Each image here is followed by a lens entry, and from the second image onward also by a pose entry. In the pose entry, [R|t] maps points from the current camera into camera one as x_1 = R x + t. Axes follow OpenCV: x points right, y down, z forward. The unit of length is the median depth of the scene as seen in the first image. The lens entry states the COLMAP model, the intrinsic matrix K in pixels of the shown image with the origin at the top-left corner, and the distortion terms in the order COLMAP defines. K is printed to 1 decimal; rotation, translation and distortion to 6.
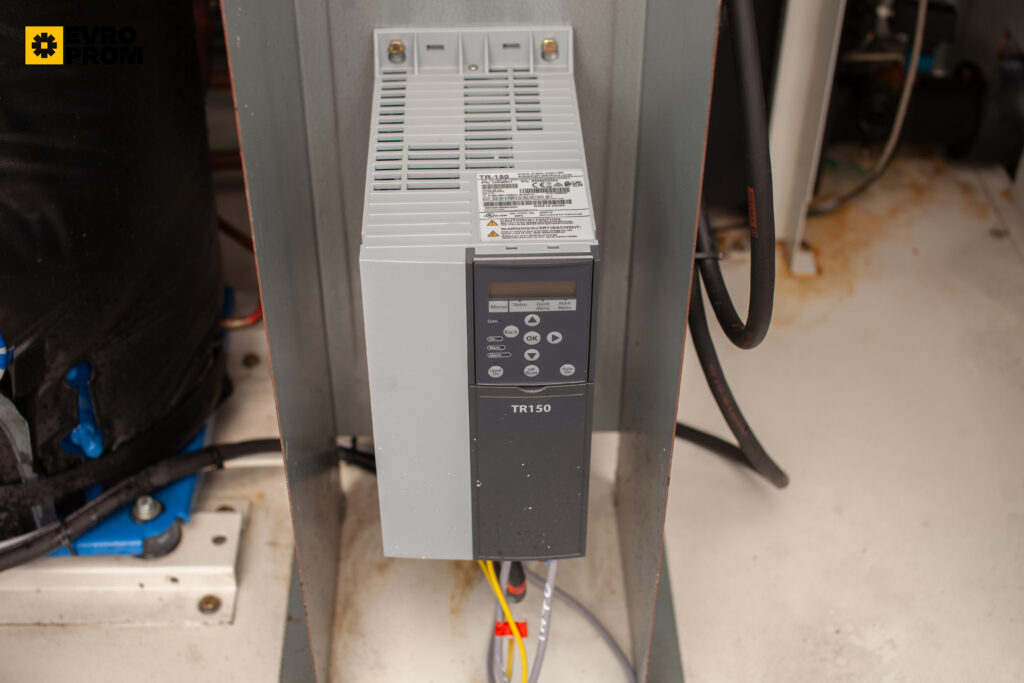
lens RADIAL K [[1403.0, 0, 512.0], [0, 1403.0, 341.5], [0, 0, 1]] dist [-0.121646, 0.143246]
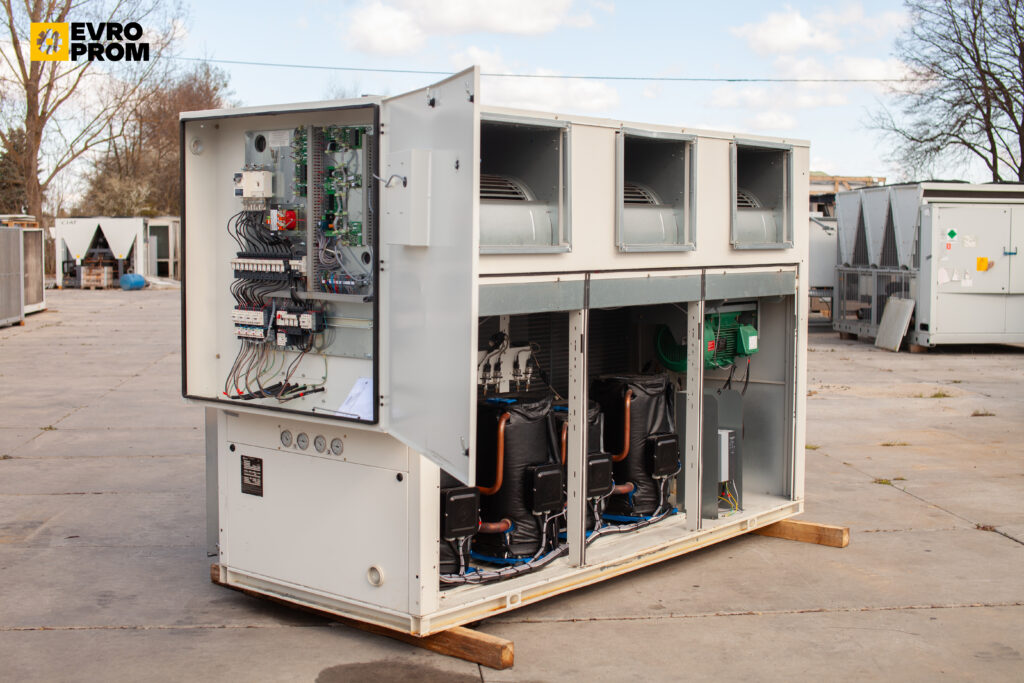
lens RADIAL K [[1374.5, 0, 512.0], [0, 1374.5, 341.5], [0, 0, 1]] dist [-0.092300, 0.071094]
pose [[0.665472, -0.069734, 0.743158, -6.176035], [0.480653, 0.801763, -0.355174, 1.599866], [-0.571069, 0.593560, 0.567069, -2.943626]]
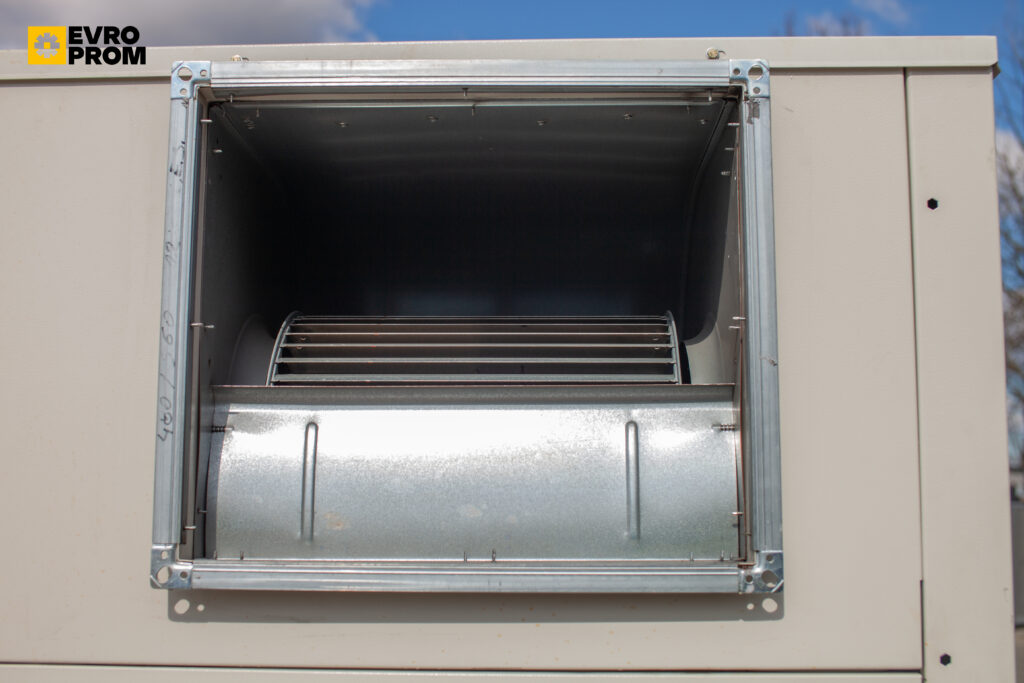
lens RADIAL K [[1403.0, 0, 512.0], [0, 1403.0, 341.5], [0, 0, 1]] dist [-0.121646, 0.143246]
pose [[0.999331, -0.020326, -0.030407, -1.828139], [-0.008747, 0.674413, -0.738303, 0.186330], [0.035514, 0.738075, 0.673783, -1.107133]]
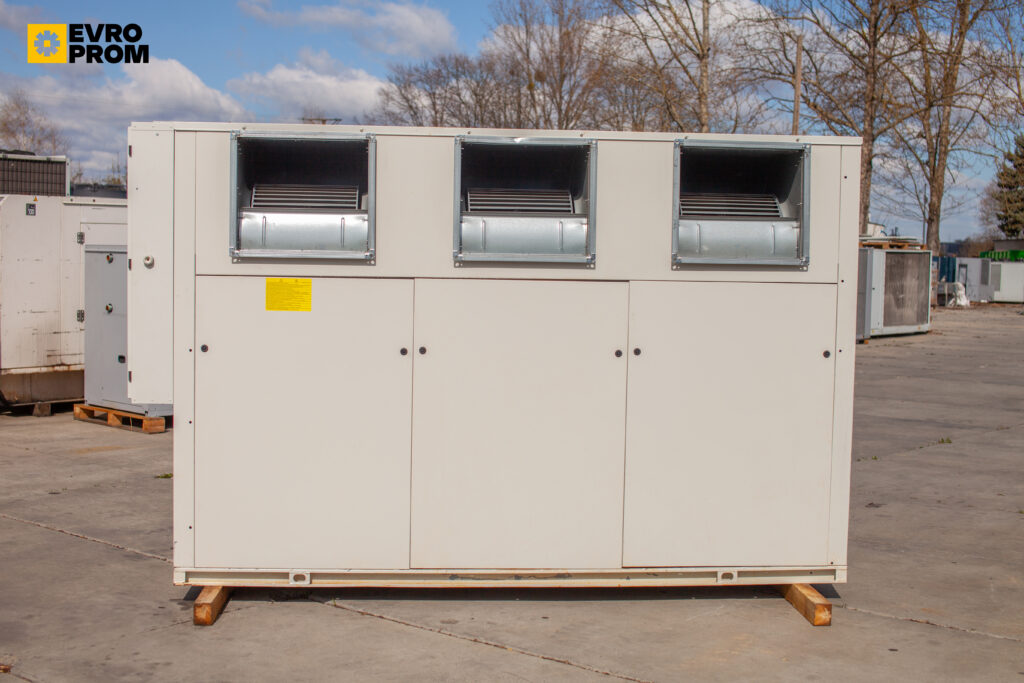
lens RADIAL K [[1403.0, 0, 512.0], [0, 1403.0, 341.5], [0, 0, 1]] dist [-0.121646, 0.143246]
pose [[0.998809, 0.001557, 0.048767, -1.281360], [0.027224, 0.811655, -0.583502, 3.287577], [-0.040490, 0.584135, 0.810646, -4.851615]]
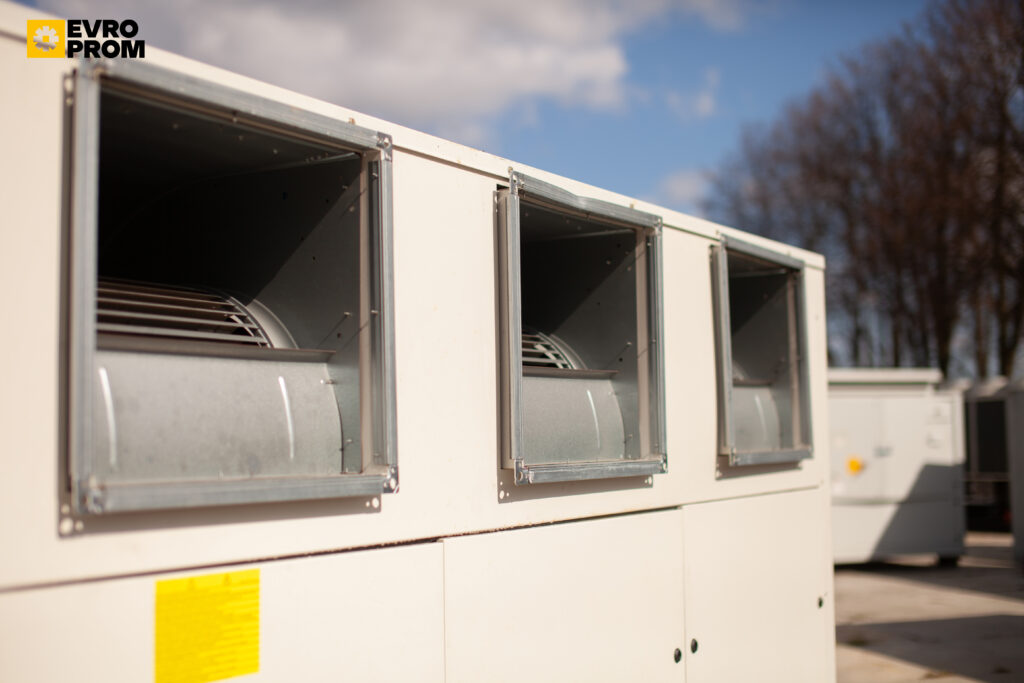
lens RADIAL K [[1382.3, 0, 512.8], [0, 1382.3, 333.9], [0, 0, 1]] dist [-0.127061, 0.167538]
pose [[0.543098, 0.041916, 0.838623, -3.298382], [0.553164, 0.733531, -0.394896, 0.083081], [-0.631708, 0.678363, 0.375192, -1.051179]]
